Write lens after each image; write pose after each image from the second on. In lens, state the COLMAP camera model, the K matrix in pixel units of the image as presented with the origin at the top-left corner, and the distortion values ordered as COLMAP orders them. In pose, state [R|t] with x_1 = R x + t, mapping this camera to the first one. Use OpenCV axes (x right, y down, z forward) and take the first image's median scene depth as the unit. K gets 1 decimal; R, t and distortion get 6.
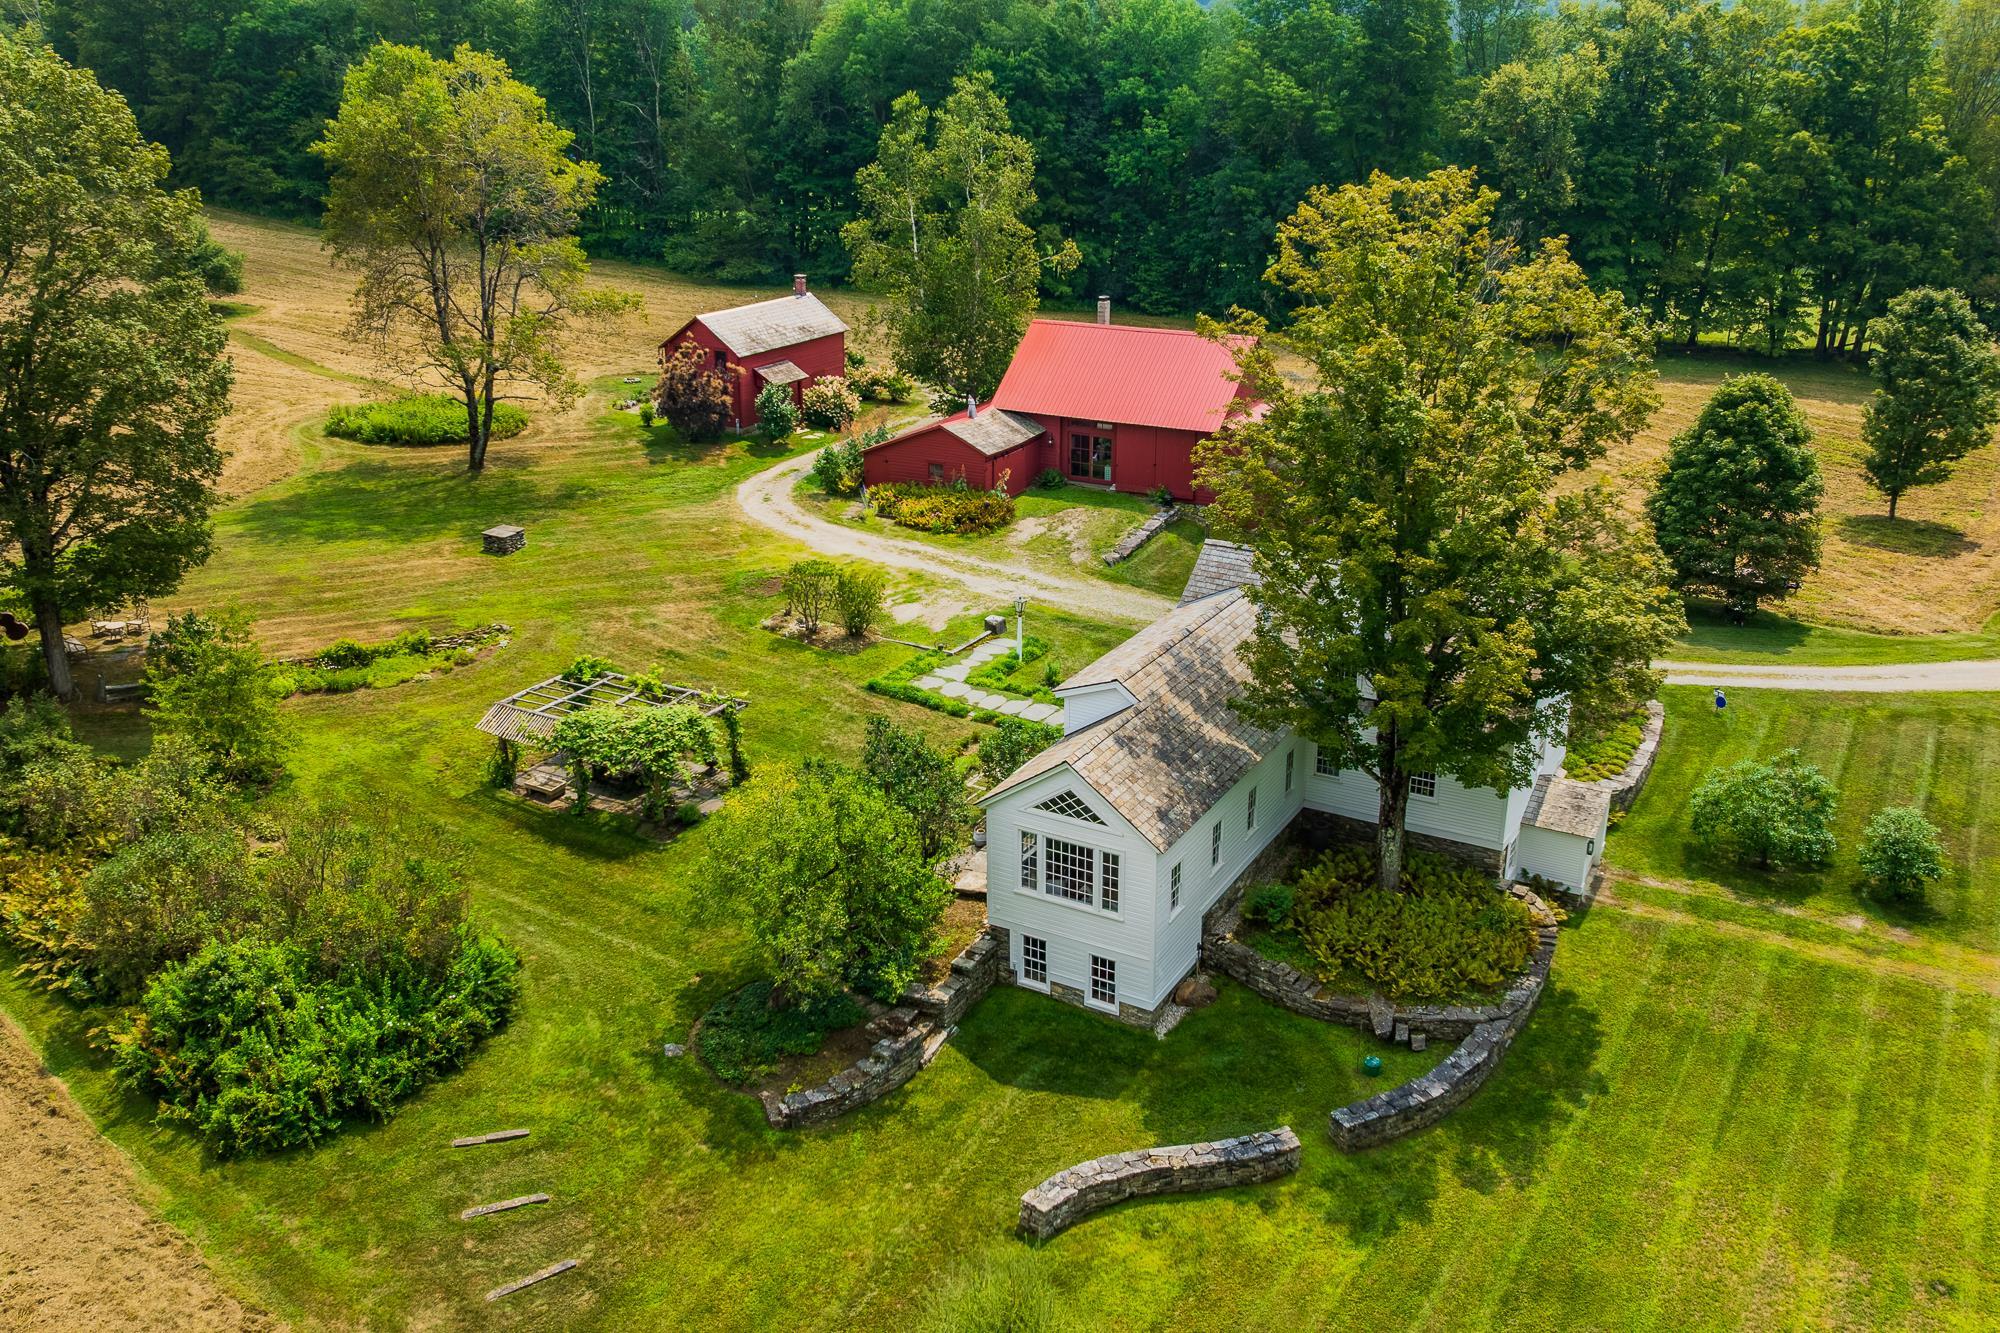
lens RADIAL K [[1687.4, 0, 1006.6], [0, 1687.4, 646.1], [0, 0, 1]] dist [-0.008124, -0.017020]
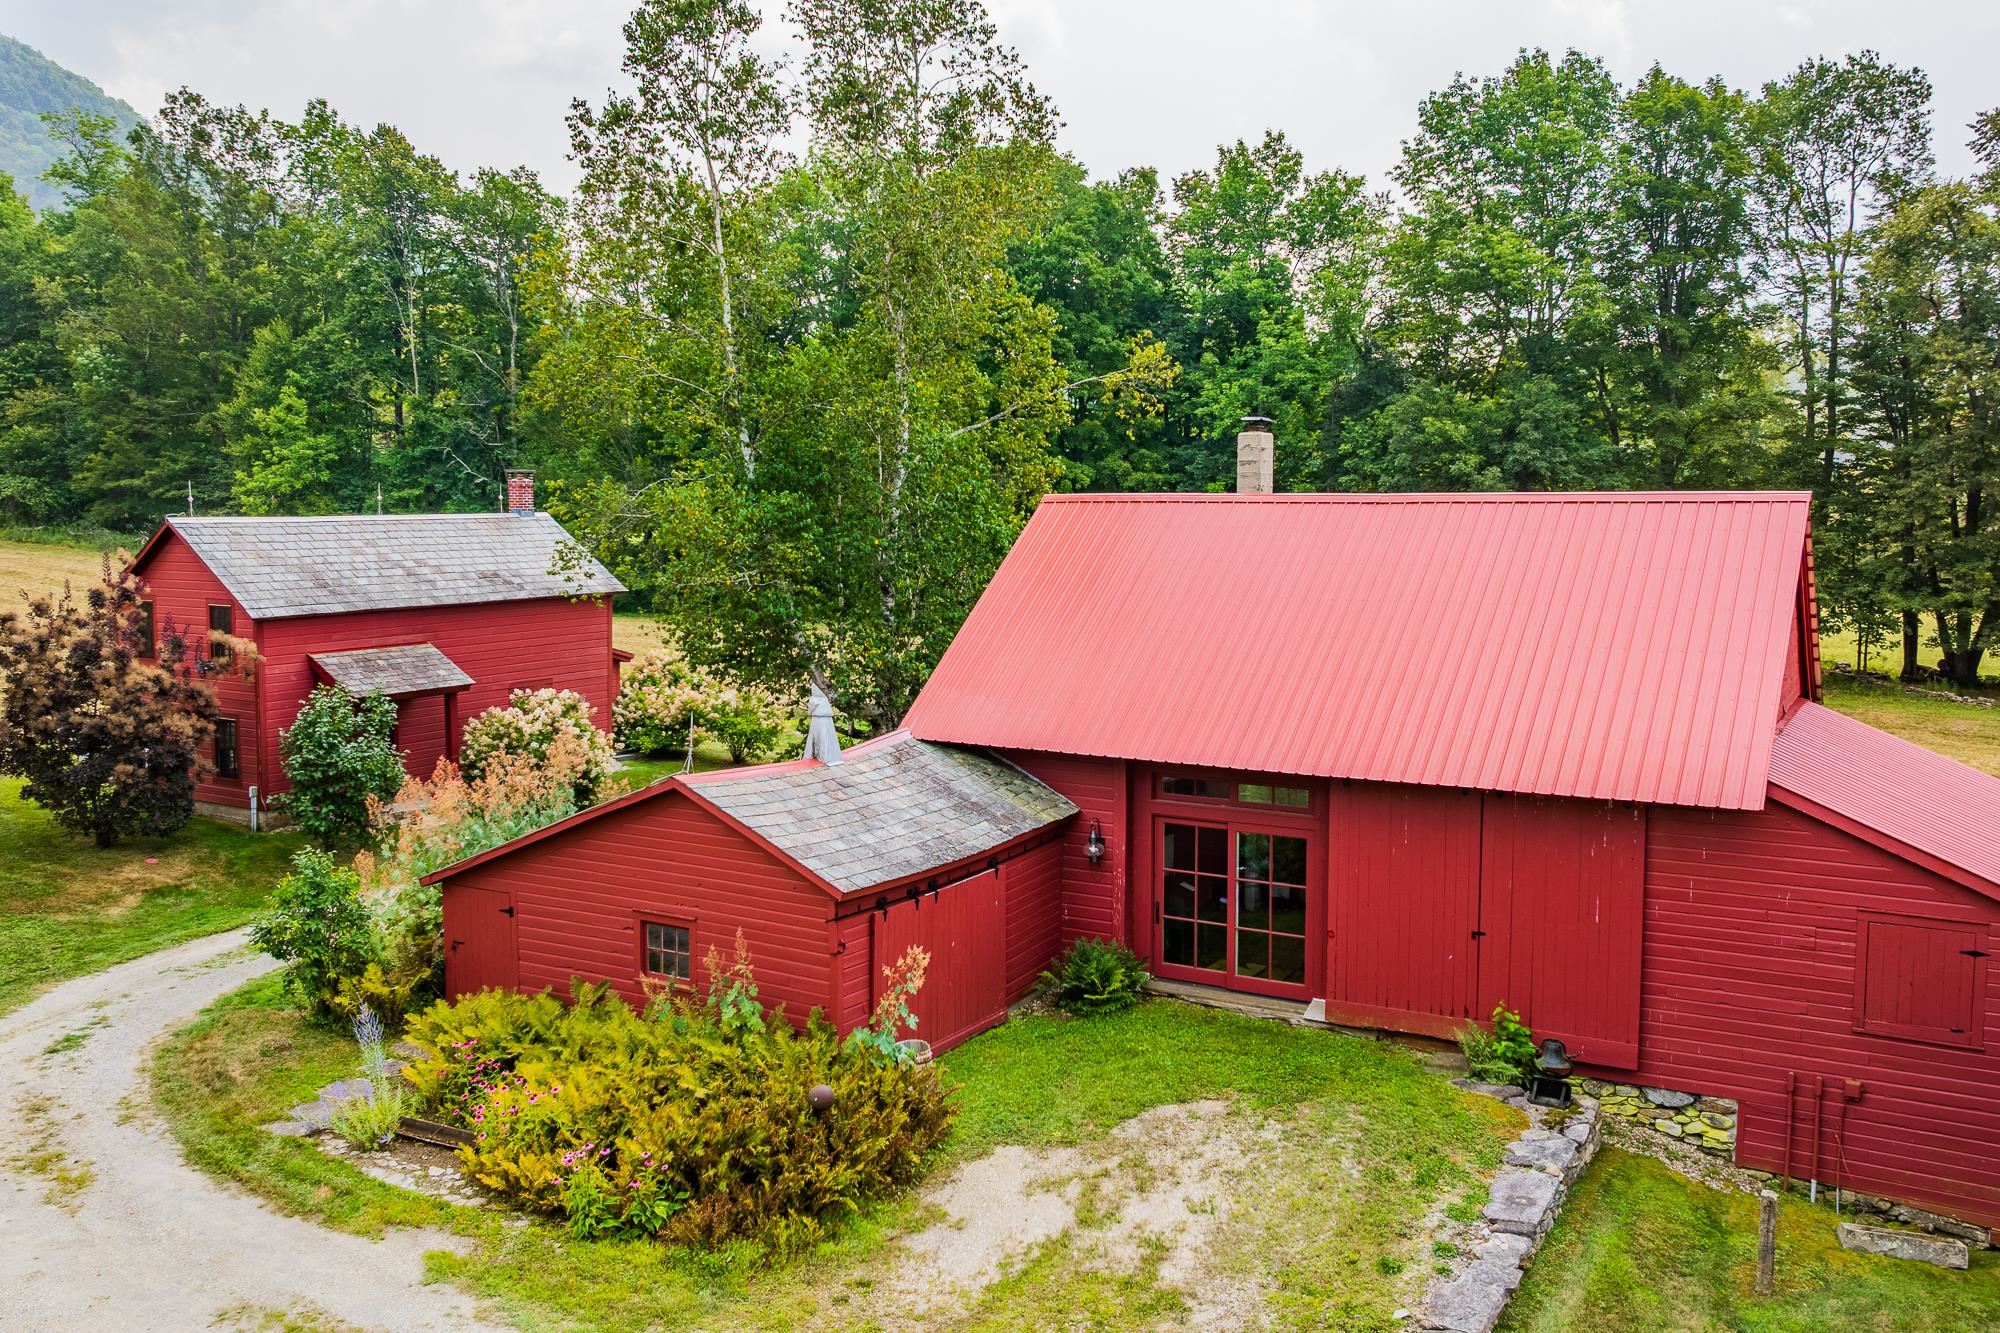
lens RADIAL K [[1687.4, 0, 1006.6], [0, 1687.4, 646.1], [0, 0, 1]] dist [-0.008124, -0.017020]
pose [[0.999414, 0.006142, -0.033683, 0.021235], [-0.014498, 0.967151, -0.253789, -0.083400], [0.031018, 0.254128, 0.966673, 0.733443]]
